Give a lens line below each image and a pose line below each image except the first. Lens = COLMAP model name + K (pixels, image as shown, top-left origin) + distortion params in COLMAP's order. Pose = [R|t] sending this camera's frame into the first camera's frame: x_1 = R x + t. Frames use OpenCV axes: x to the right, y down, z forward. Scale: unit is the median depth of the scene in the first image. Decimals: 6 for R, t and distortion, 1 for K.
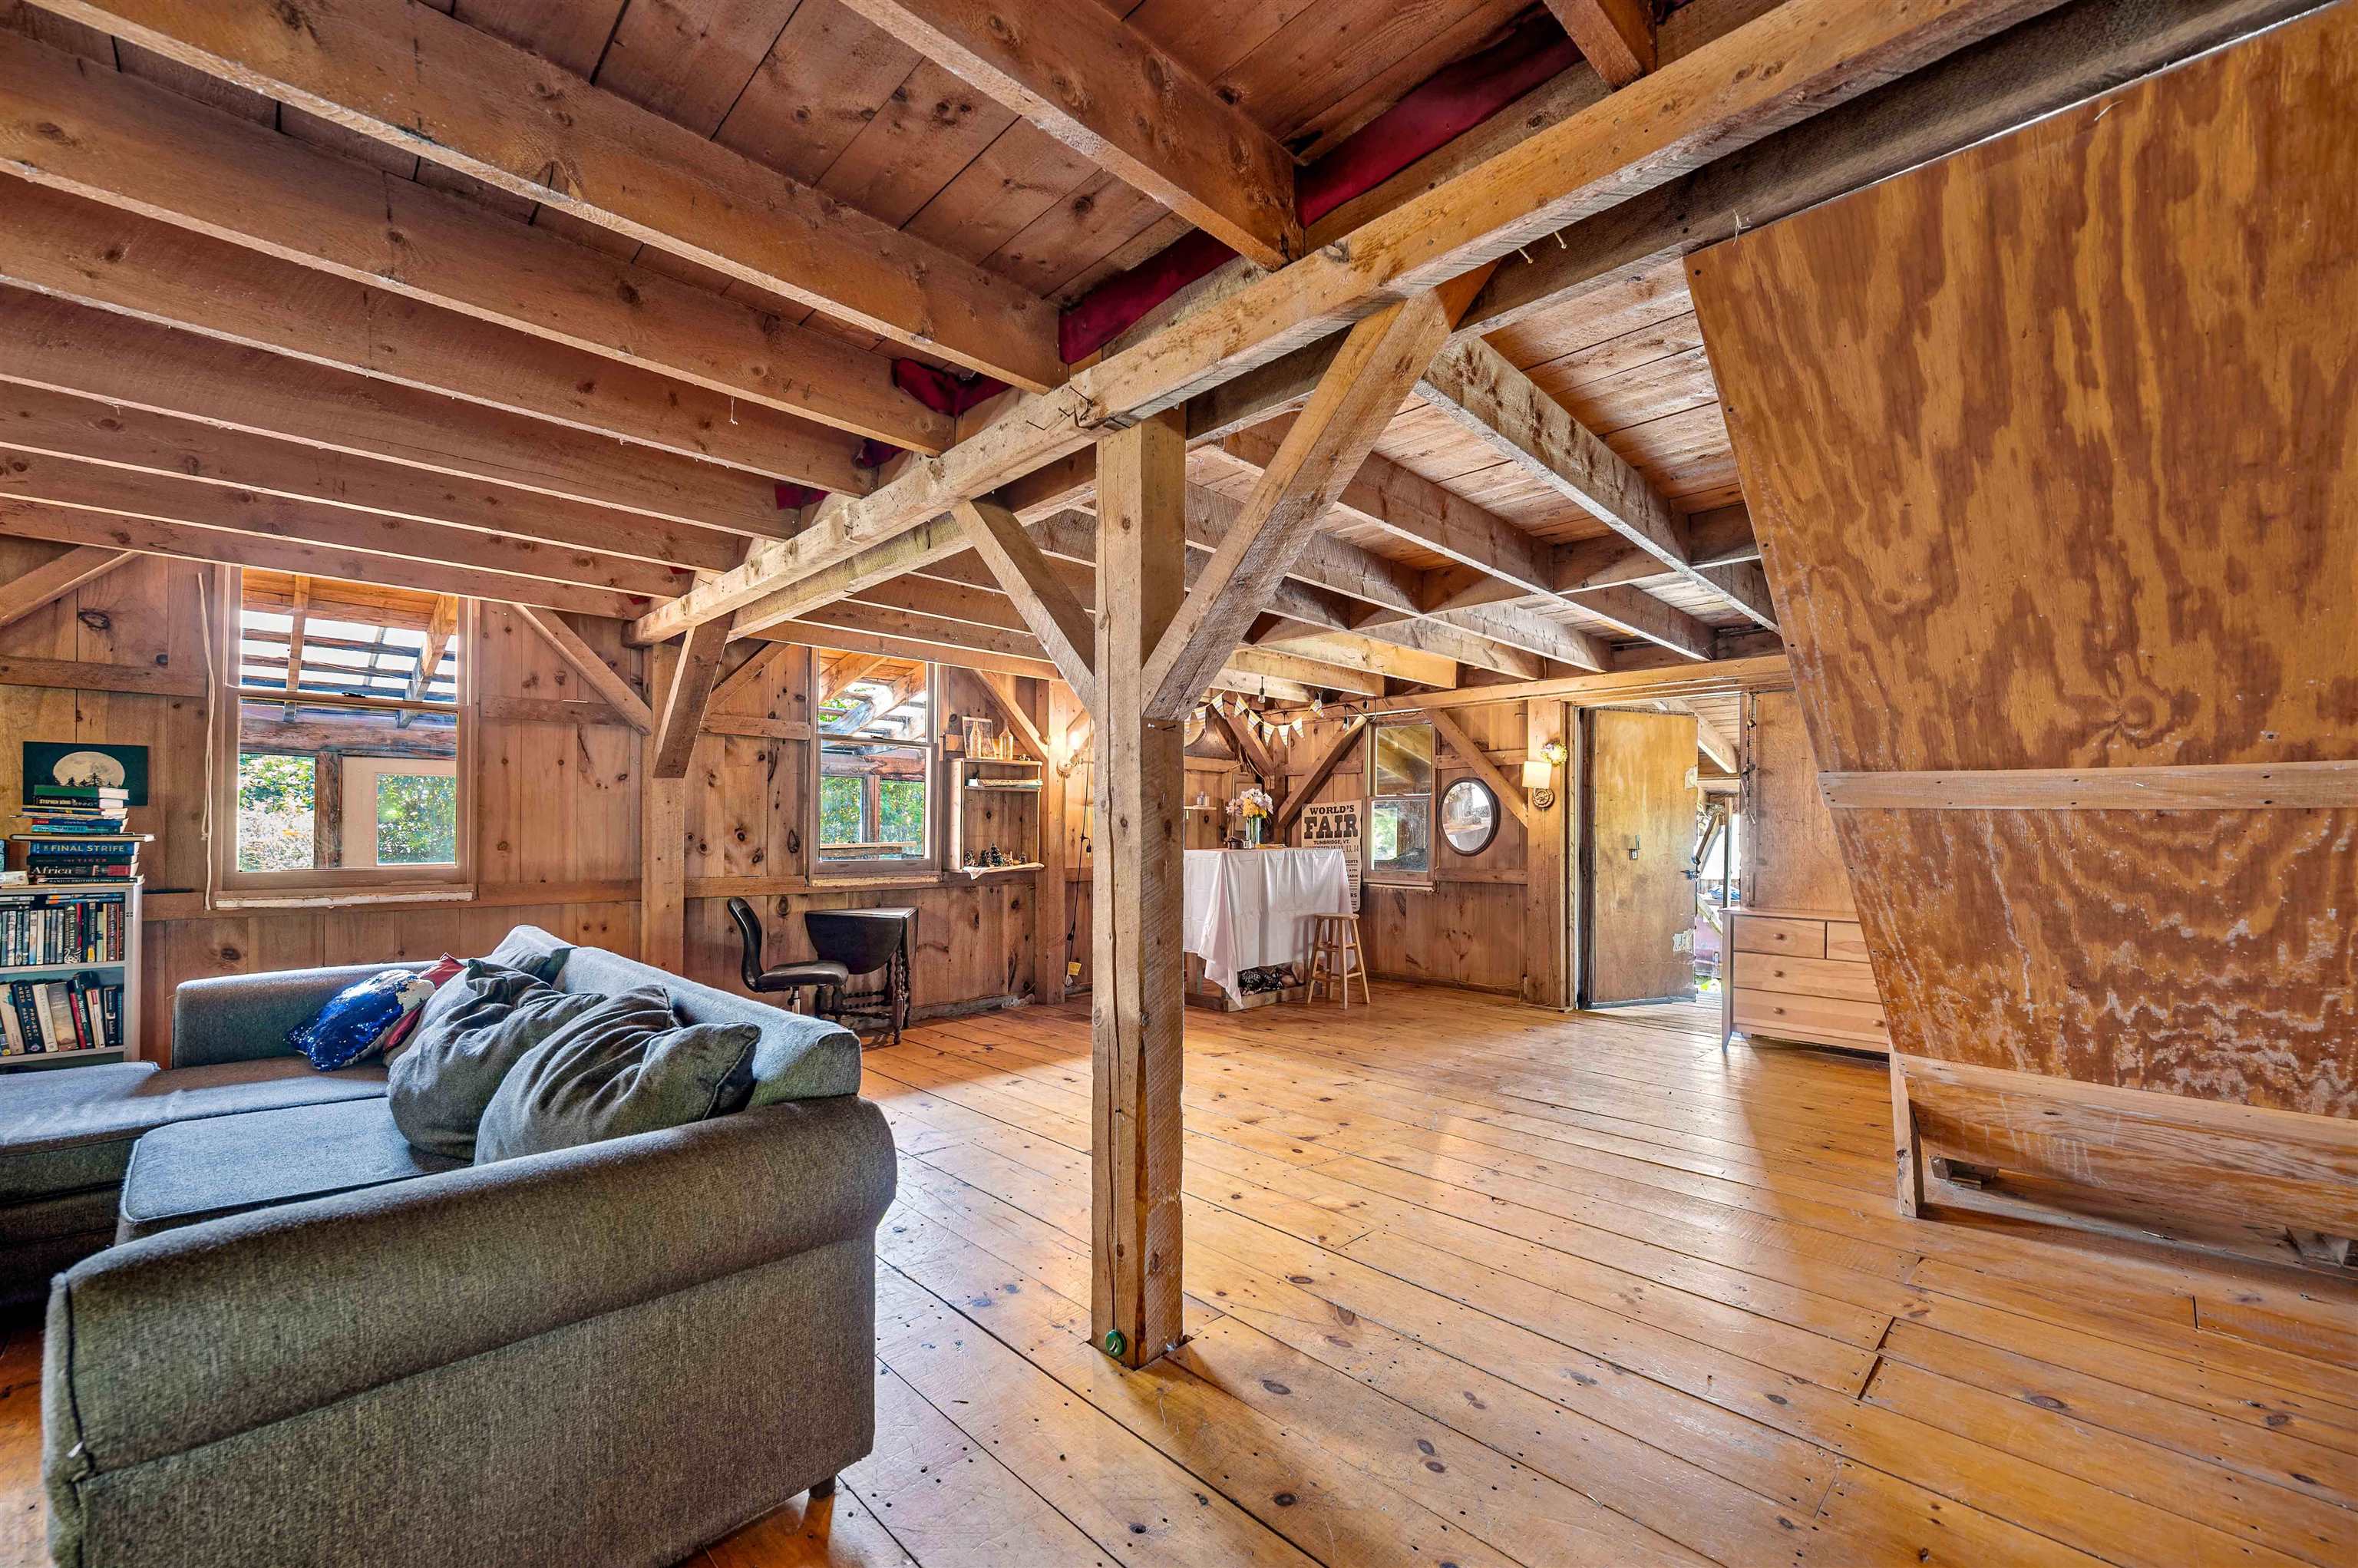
lens RADIAL K [[933.6, 0, 1169.9], [0, 933.6, 822.9], [0, 0, 1]] dist [-0.004375, 0.000616]
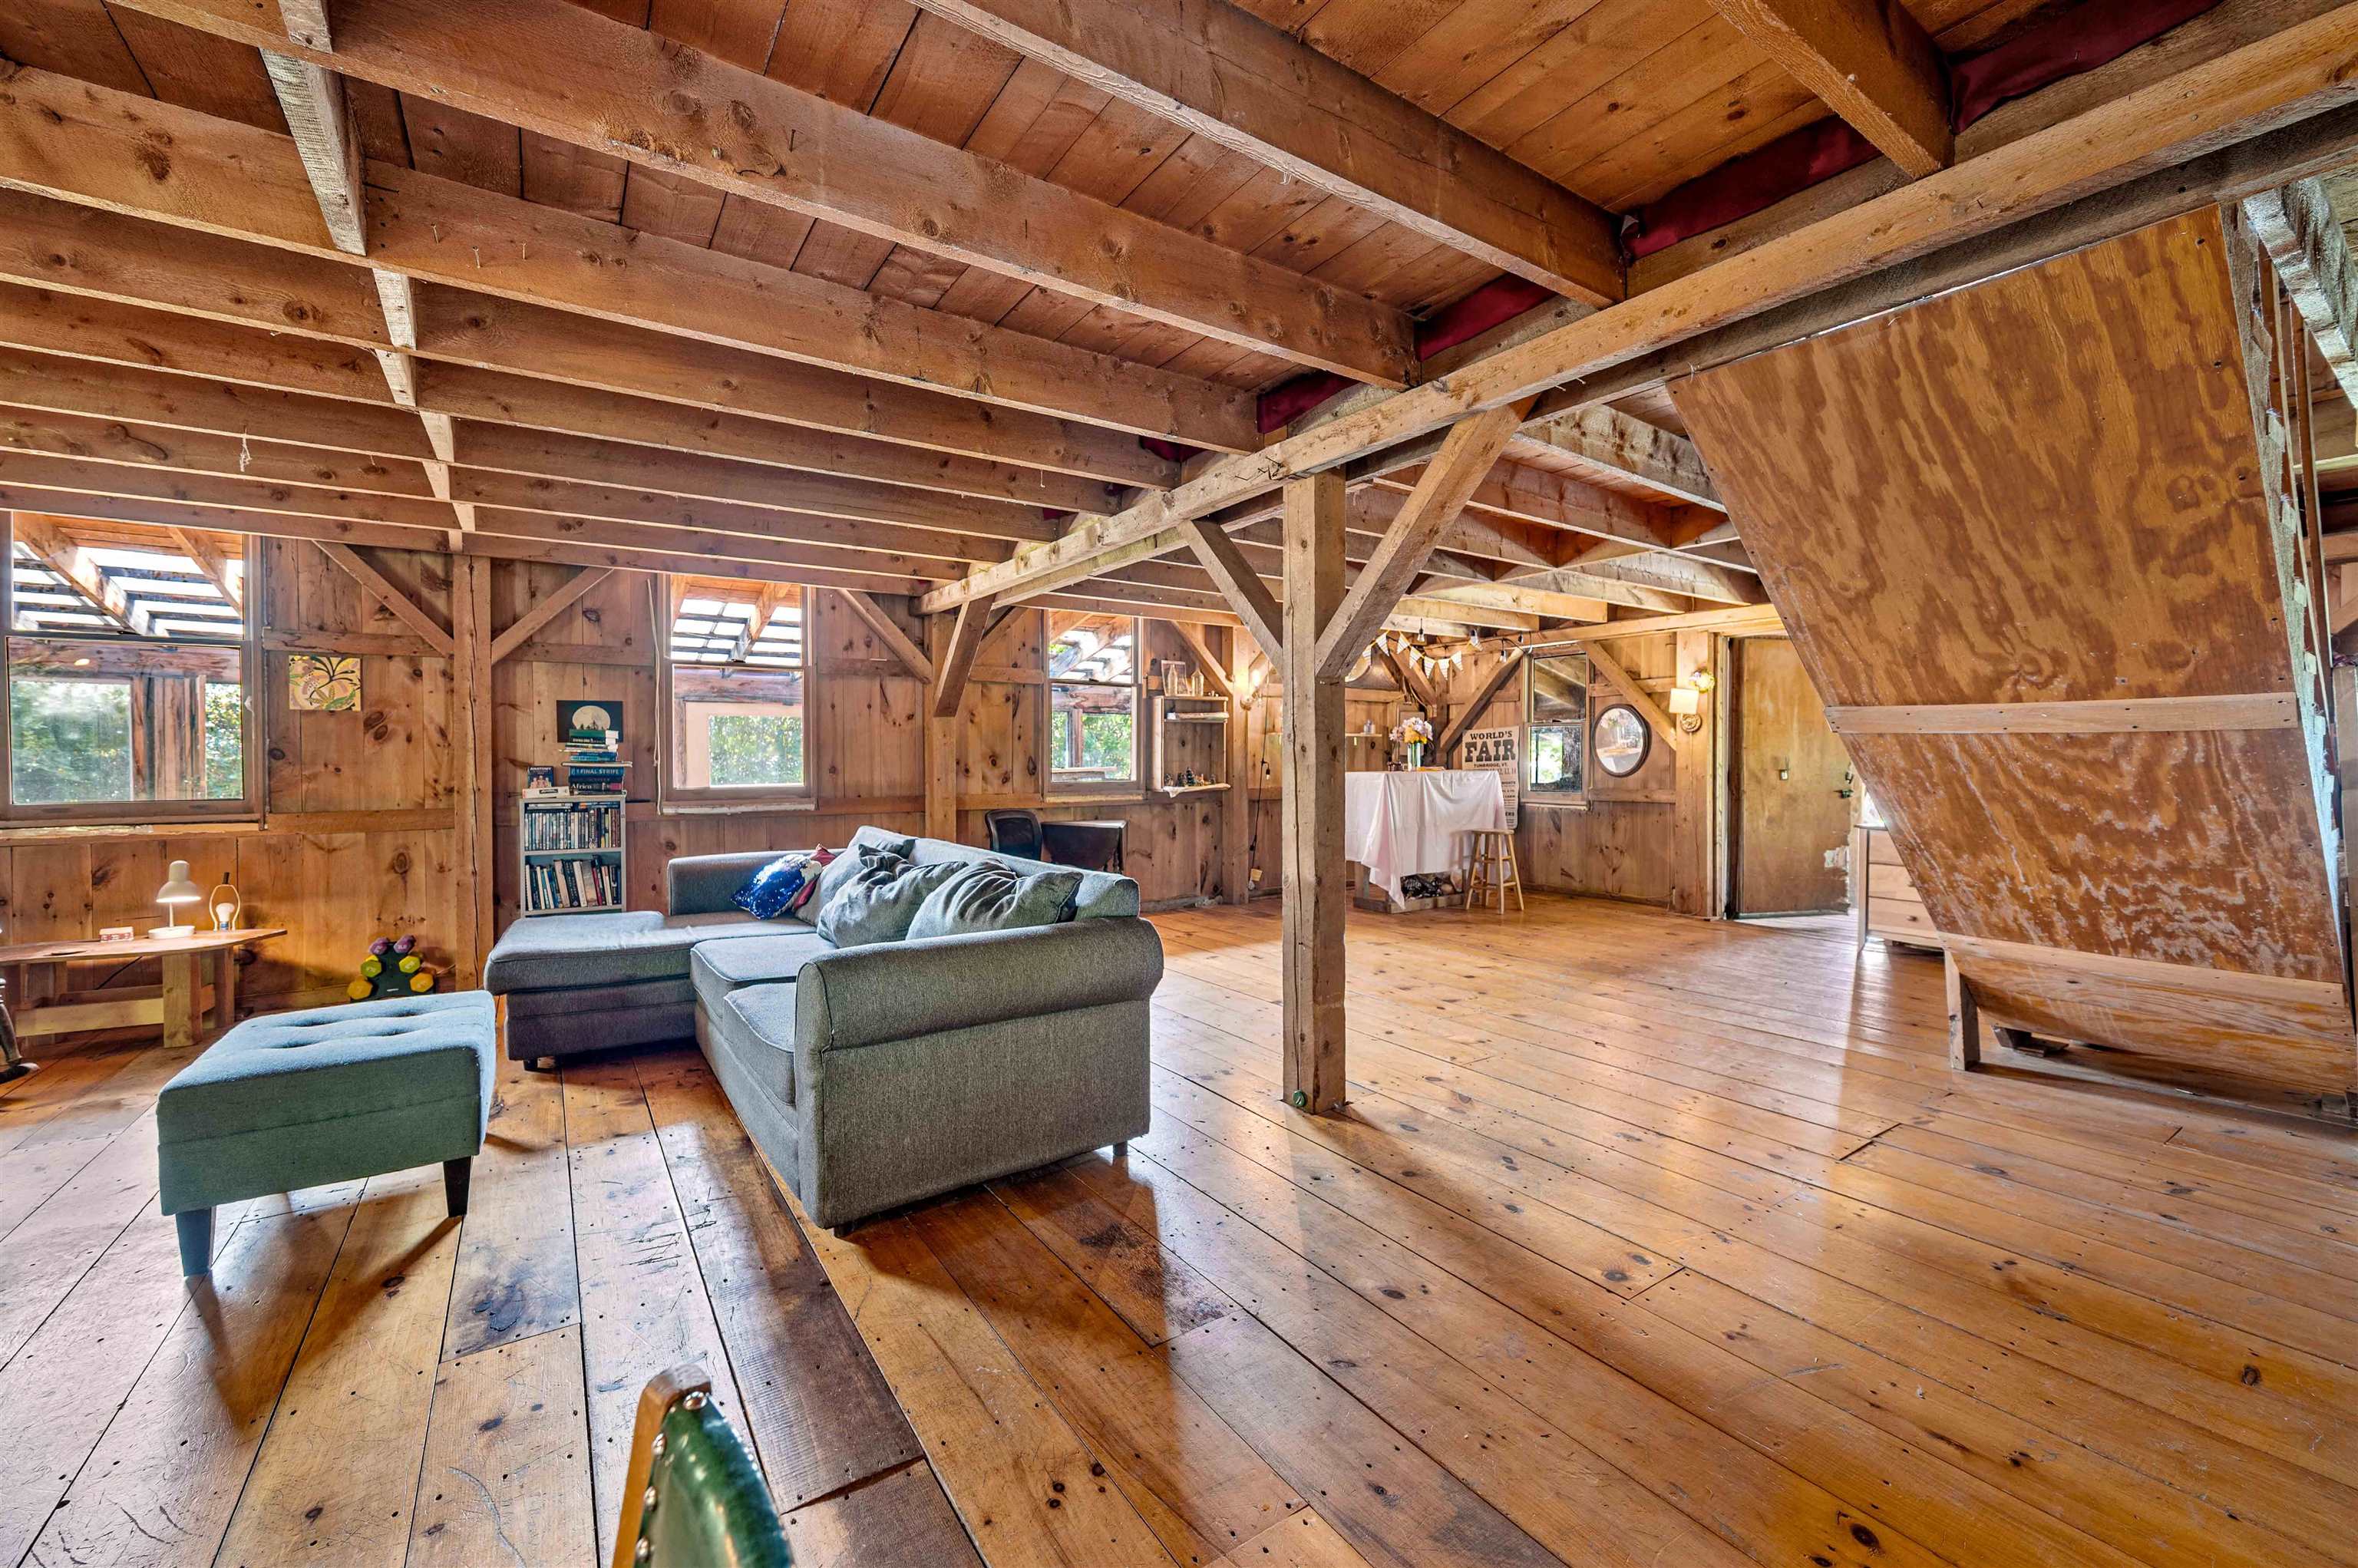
lens RADIAL K [[933.6, 0, 1175.3], [0, 933.6, 770.6], [0, 0, 1]] dist [-0.004375, 0.000616]
pose [[0.984417, -0.003820, -0.175810, 0.007388], [0.007790, 0.999730, 0.021894, 0.000697], [0.175678, -0.022922, 0.984181, -0.347937]]
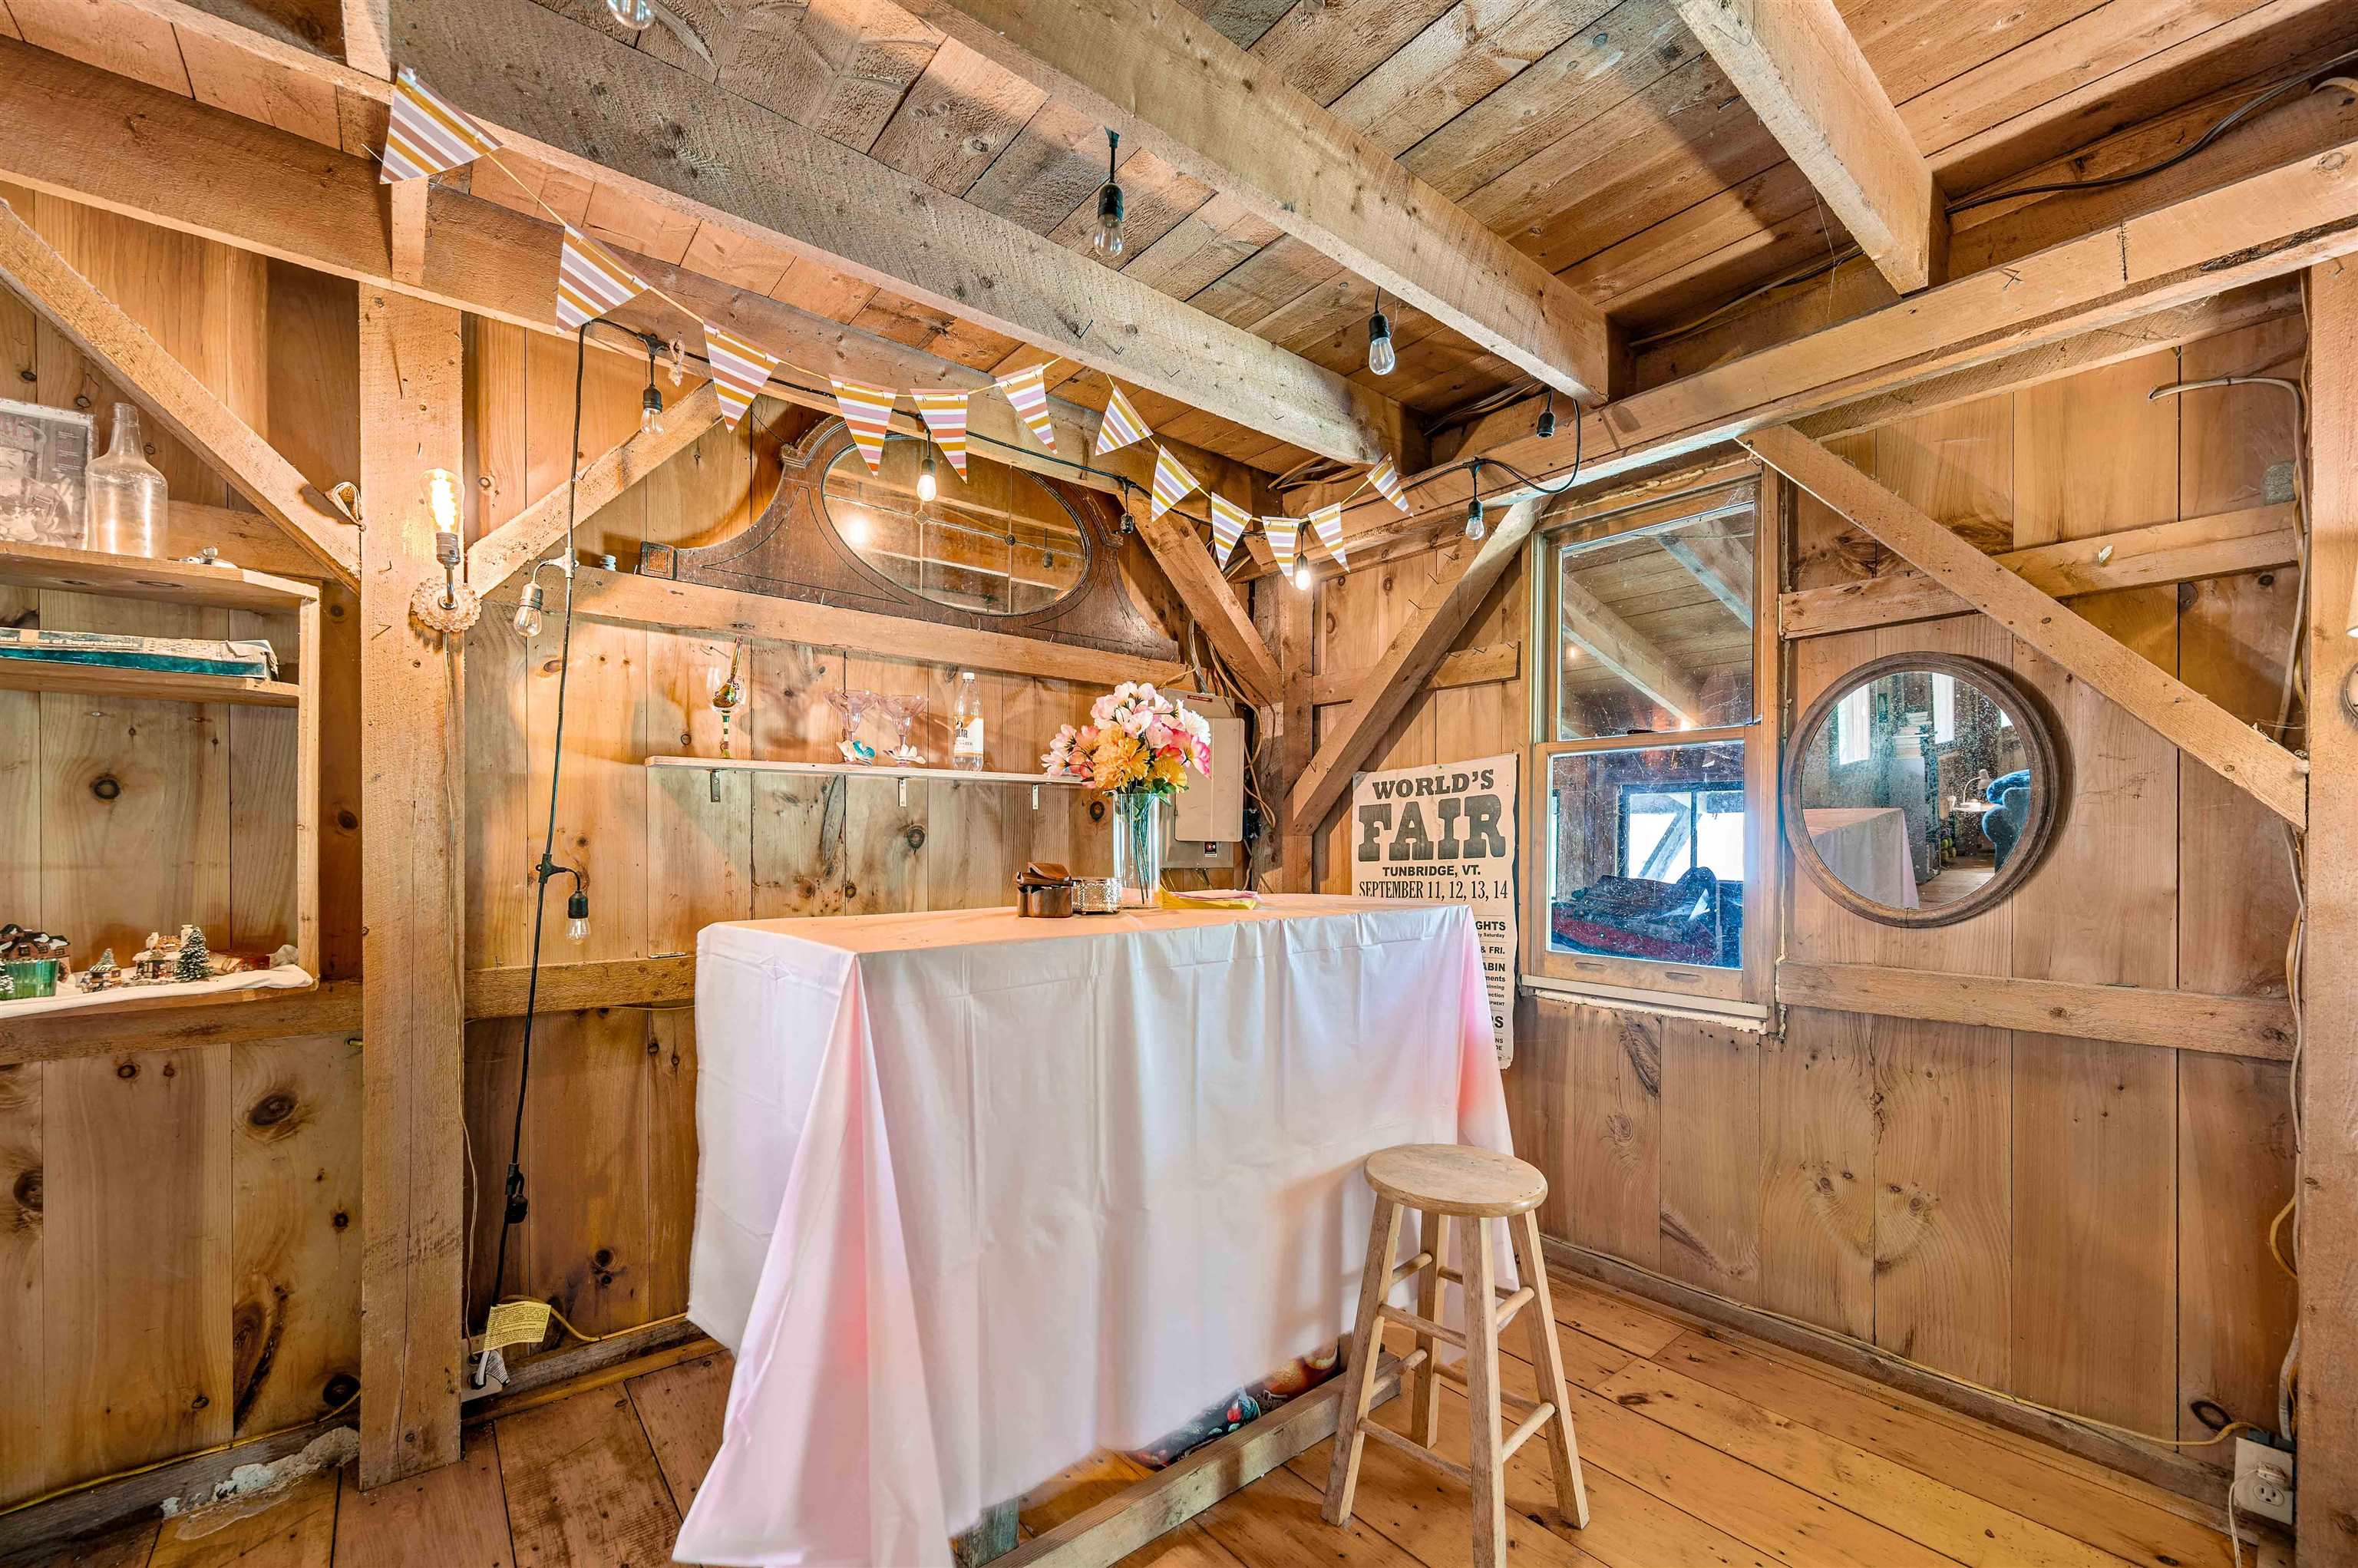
lens RADIAL K [[933.6, 0, 1176.4], [0, 933.6, 841.2], [0, 0, 1]] dist [-0.004375, 0.000616]
pose [[0.996176, -0.003299, -0.087309, 0.271851], [0.004166, 0.999944, 0.009742, 0.011491], [0.087272, -0.010068, 0.996134, 1.609396]]
